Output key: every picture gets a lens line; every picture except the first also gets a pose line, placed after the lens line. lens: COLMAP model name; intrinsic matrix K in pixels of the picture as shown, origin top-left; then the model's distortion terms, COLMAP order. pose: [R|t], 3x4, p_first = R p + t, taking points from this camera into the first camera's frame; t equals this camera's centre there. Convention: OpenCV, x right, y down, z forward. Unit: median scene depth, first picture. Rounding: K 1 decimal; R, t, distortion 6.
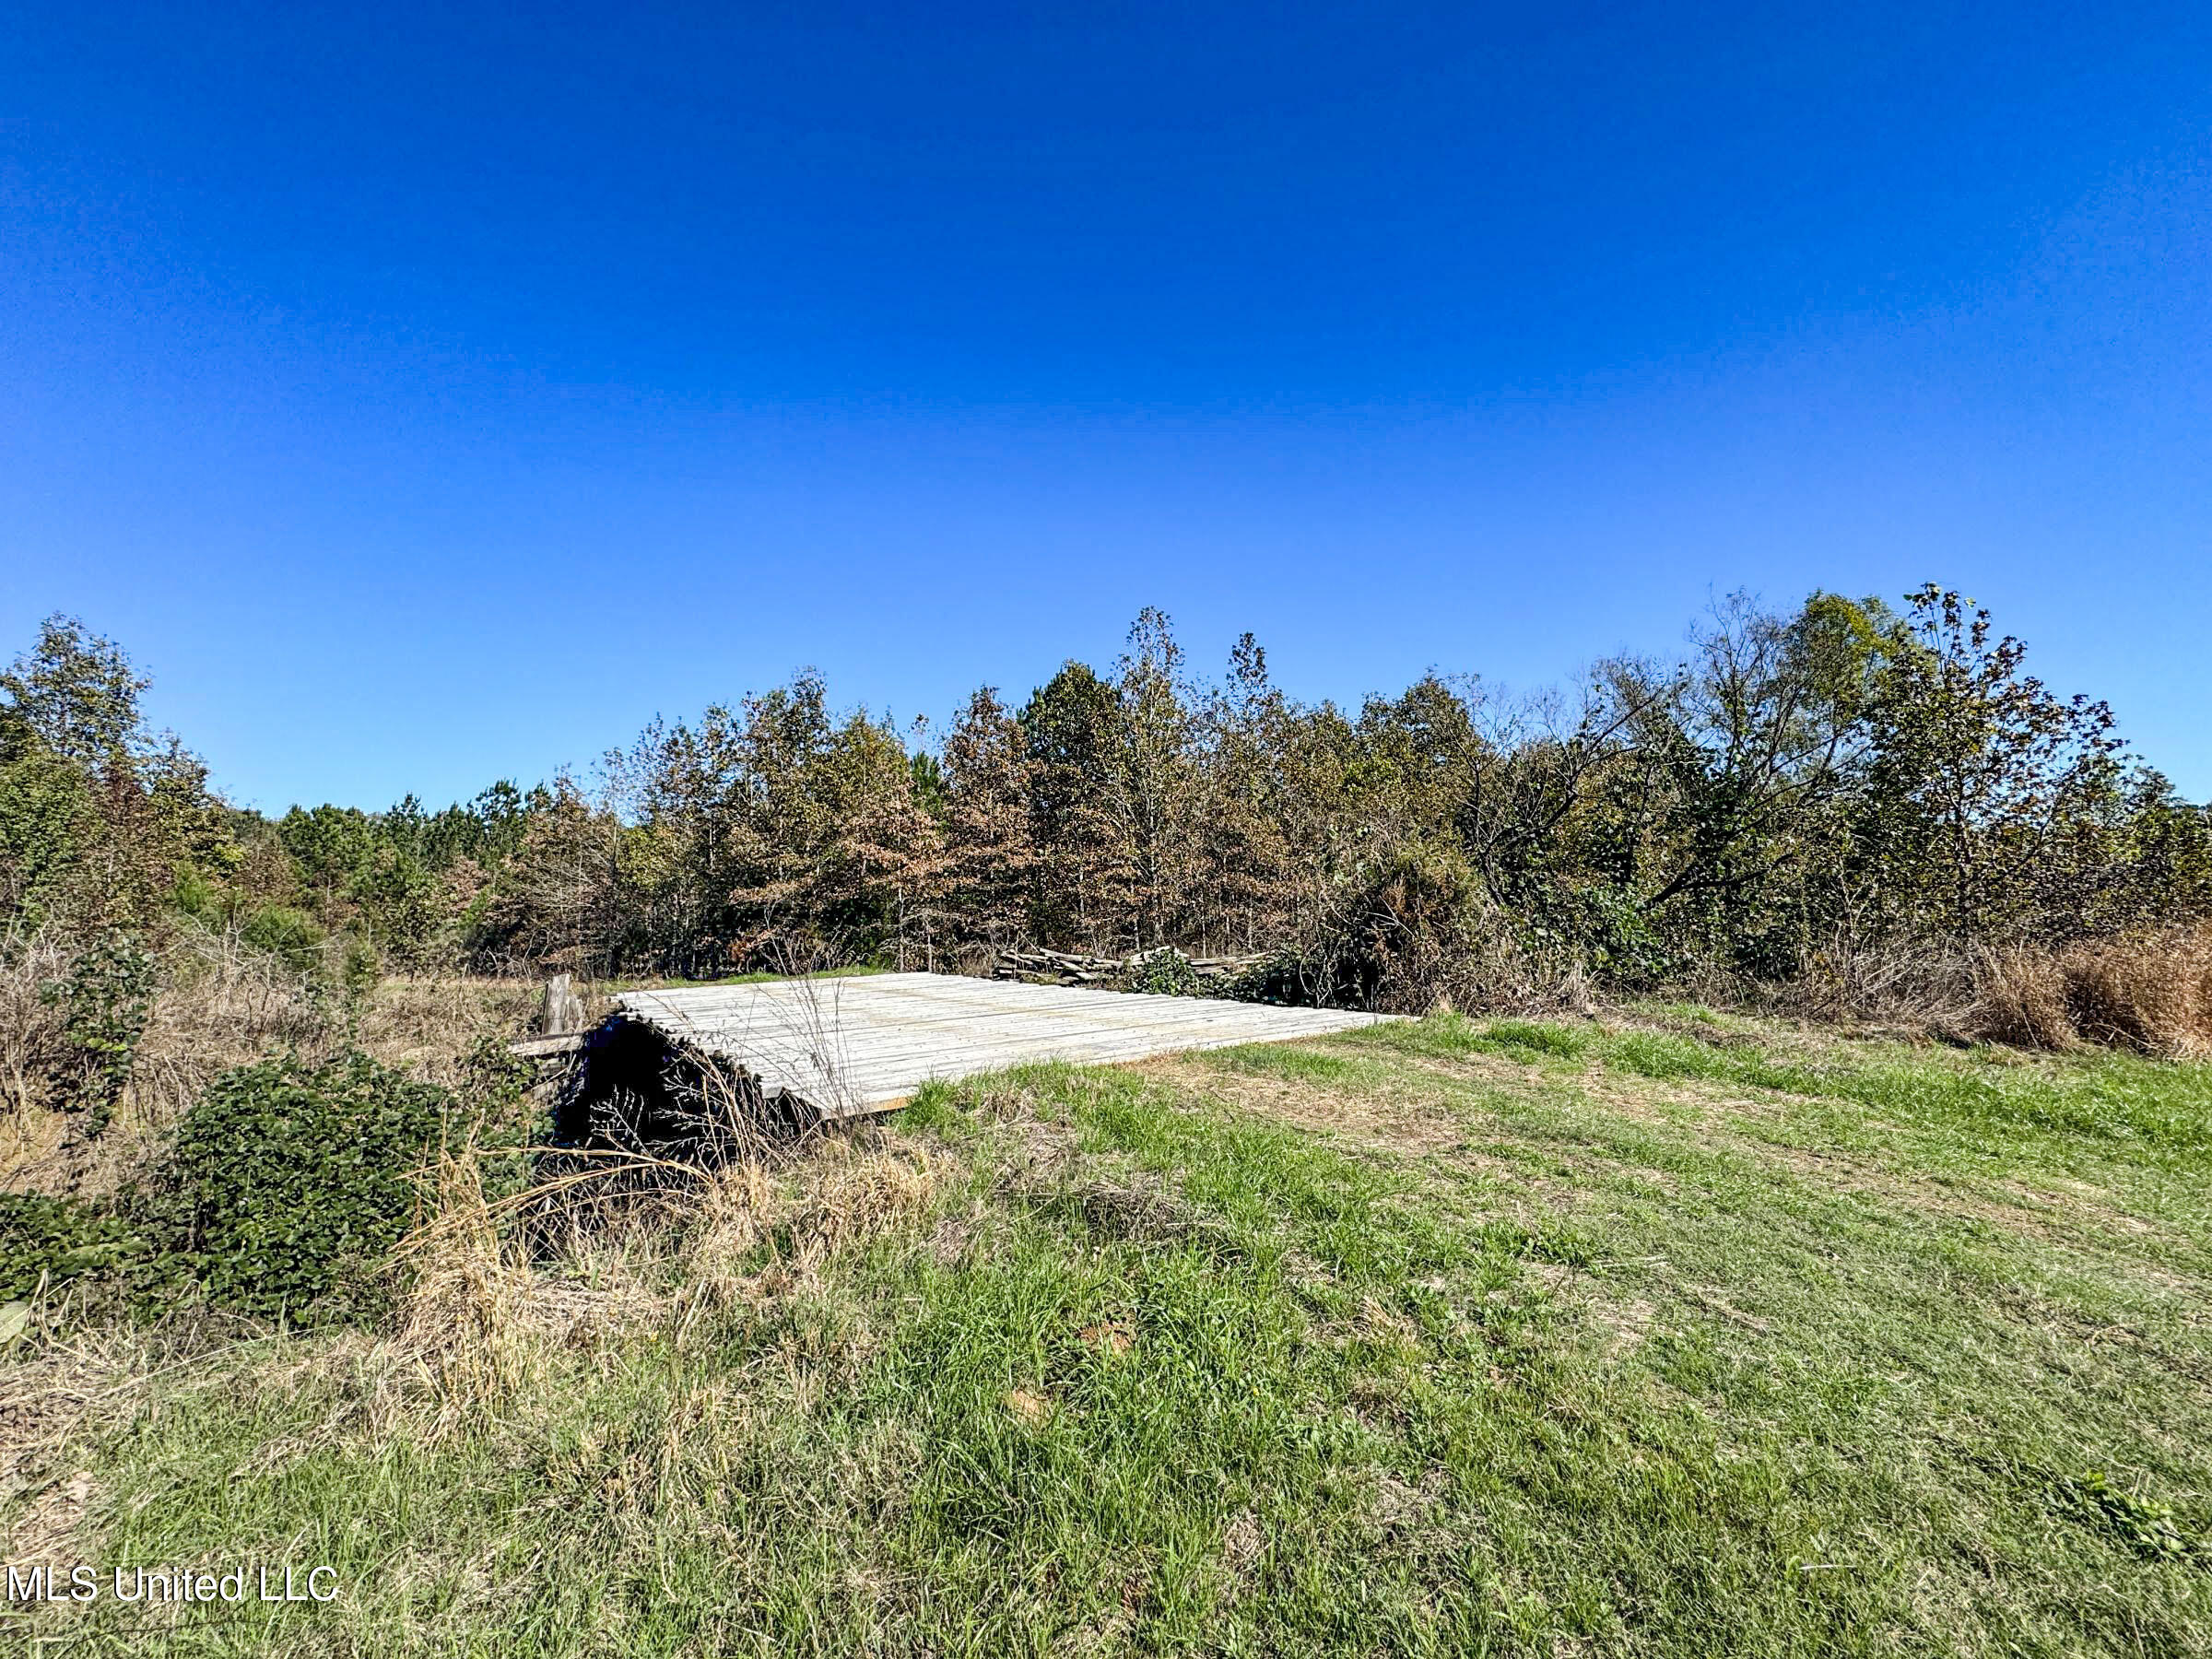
lens RADIAL K [[878.2, 0, 1104.8], [0, 878.2, 829.6], [0, 0, 1]] dist [-0.001749, 0.000629]
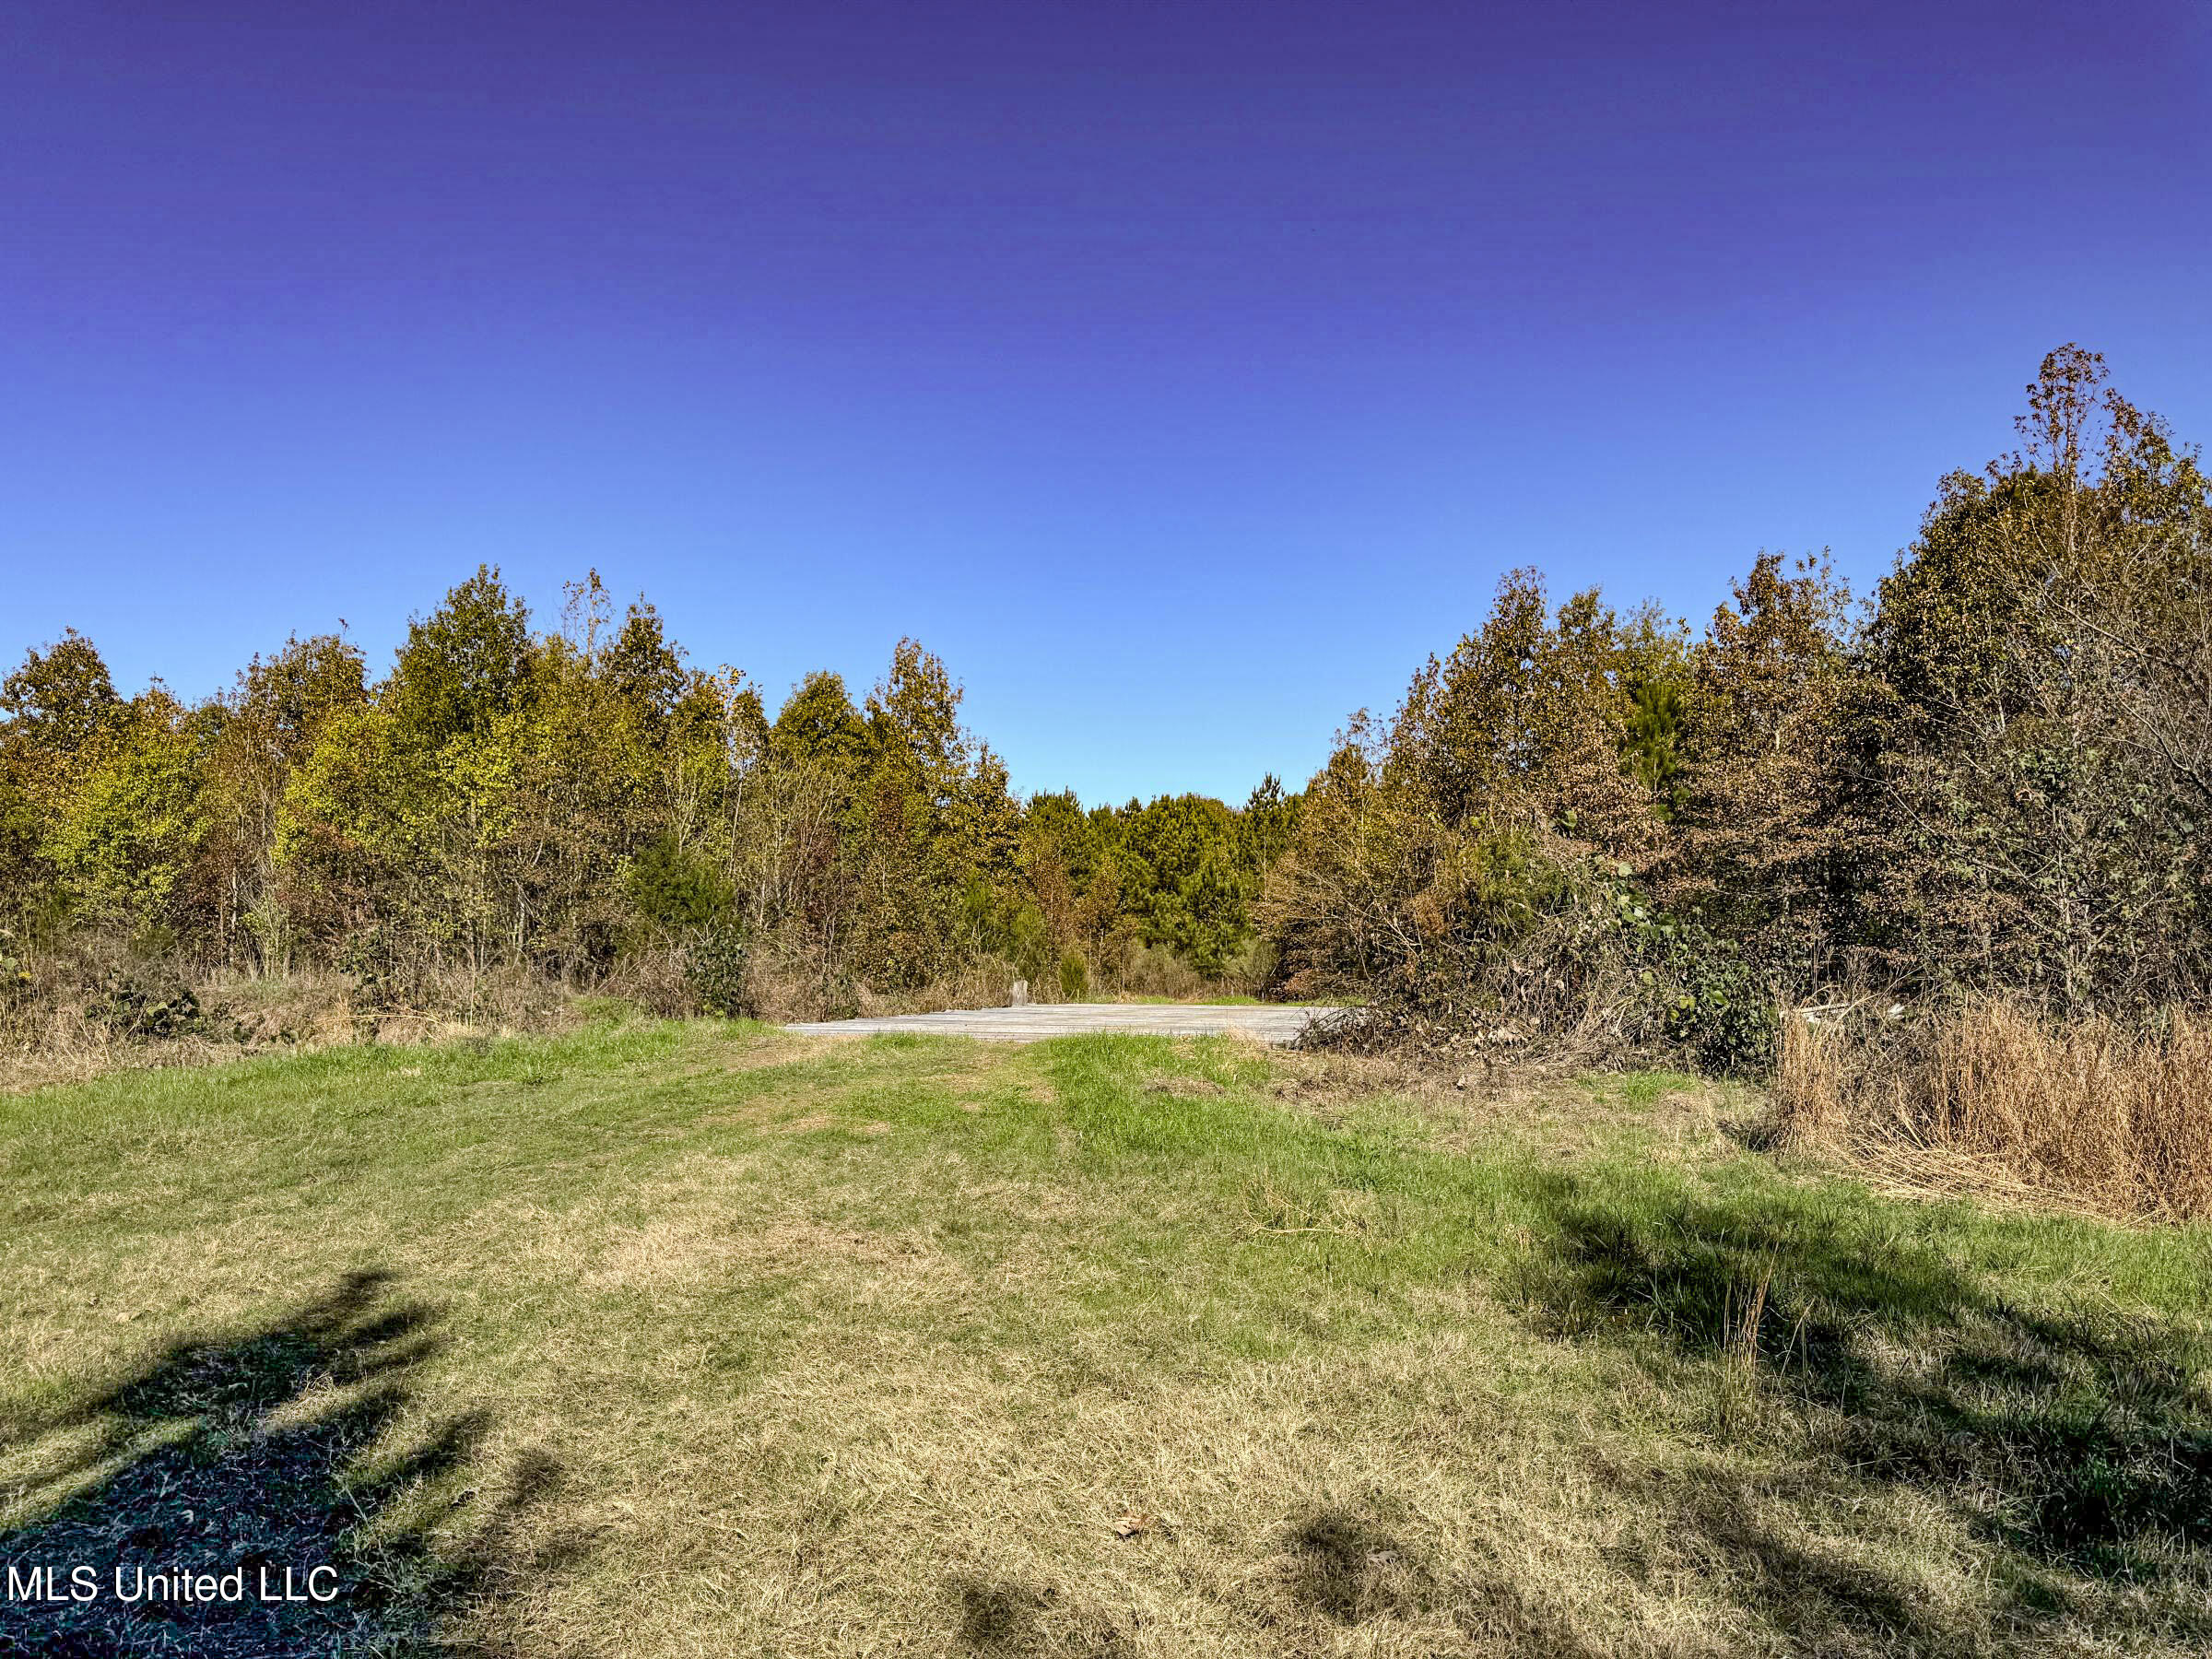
lens RADIAL K [[1557.7, 0, 1102.1], [0, 1557.7, 831.9], [0, 0, 1]] dist [0.000622, 0.000101]
pose [[0.661247, -0.027348, -0.749669, 0.411946], [0.044375, 0.999011, 0.002697, -0.002182], [0.748854, -0.035050, 0.661807, -0.093597]]
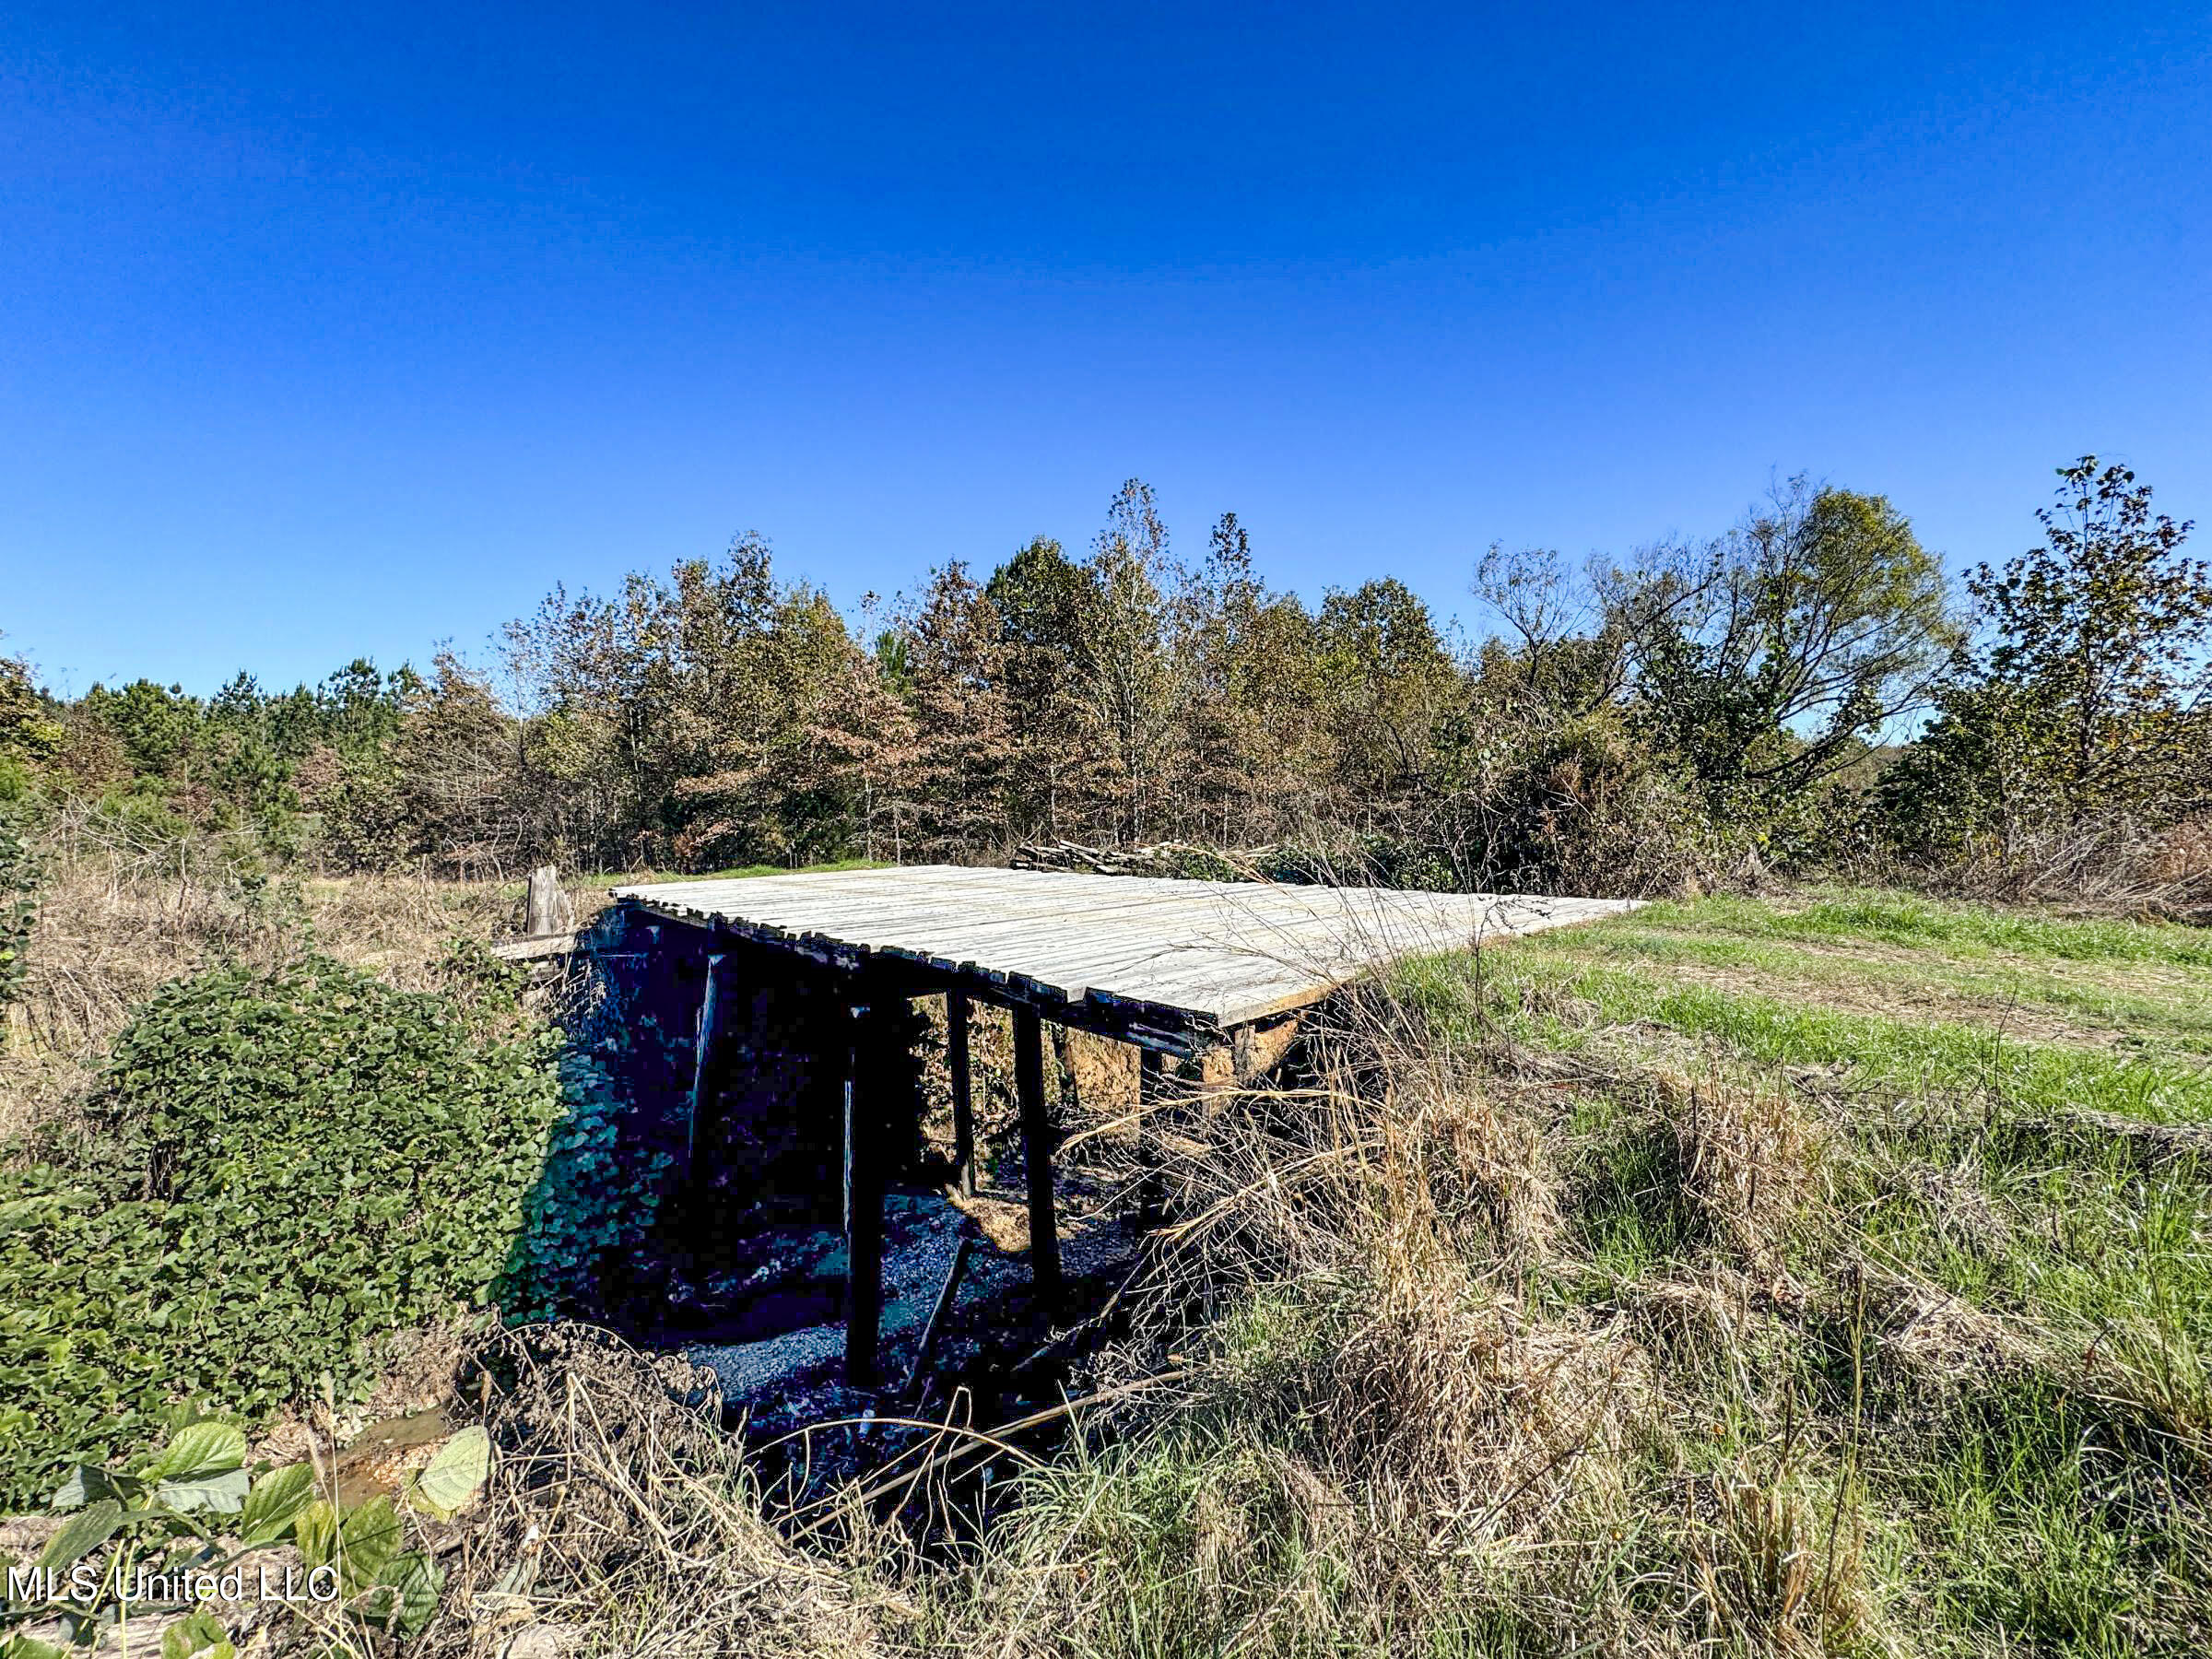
lens RADIAL K [[878.2, 0, 1110.4], [0, 878.2, 831.4], [0, 0, 1]] dist [-0.001749, 0.000629]
pose [[0.993331, 0.002178, 0.115277, -0.085244], [-0.015399, 0.993369, 0.113931, 0.012447], [-0.114265, -0.114947, 0.986778, 0.046589]]
